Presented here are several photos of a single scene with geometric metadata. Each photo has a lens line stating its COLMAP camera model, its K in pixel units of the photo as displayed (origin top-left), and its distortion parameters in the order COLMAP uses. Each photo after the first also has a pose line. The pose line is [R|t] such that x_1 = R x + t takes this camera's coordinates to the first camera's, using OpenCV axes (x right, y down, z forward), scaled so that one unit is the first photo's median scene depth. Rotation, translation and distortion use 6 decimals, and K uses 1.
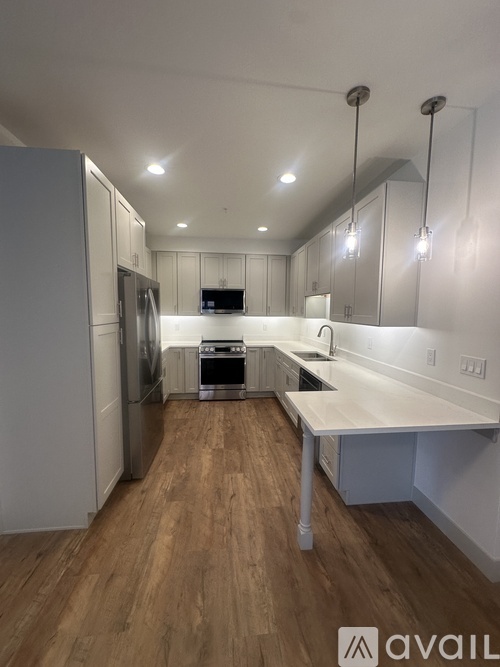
lens RADIAL K [[268.3, 0, 250.4], [0, 268.3, 331.6], [0, 0, 1]] dist [0.002058, 0.000177]
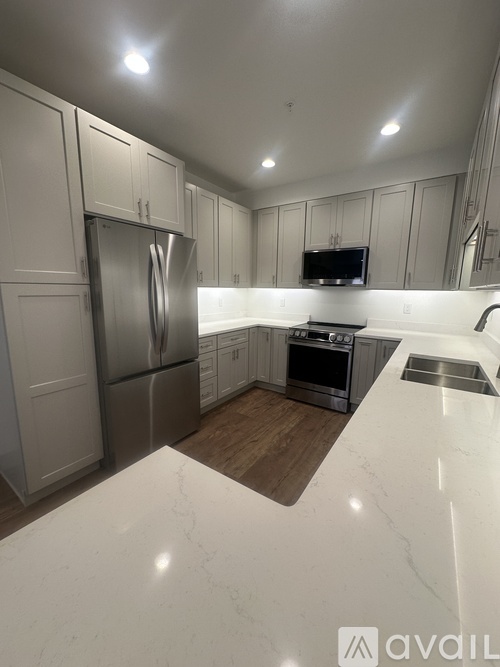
lens RADIAL K [[266.4, 0, 249.3], [0, 266.4, 333.3], [0, 0, 1]] dist [-0.004006, 0.000638]
pose [[0.756501, 0.108523, -0.644925, 0.212323], [-0.060875, 0.993540, 0.095778, 0.004146], [0.651153, -0.033196, 0.758220, 0.355112]]
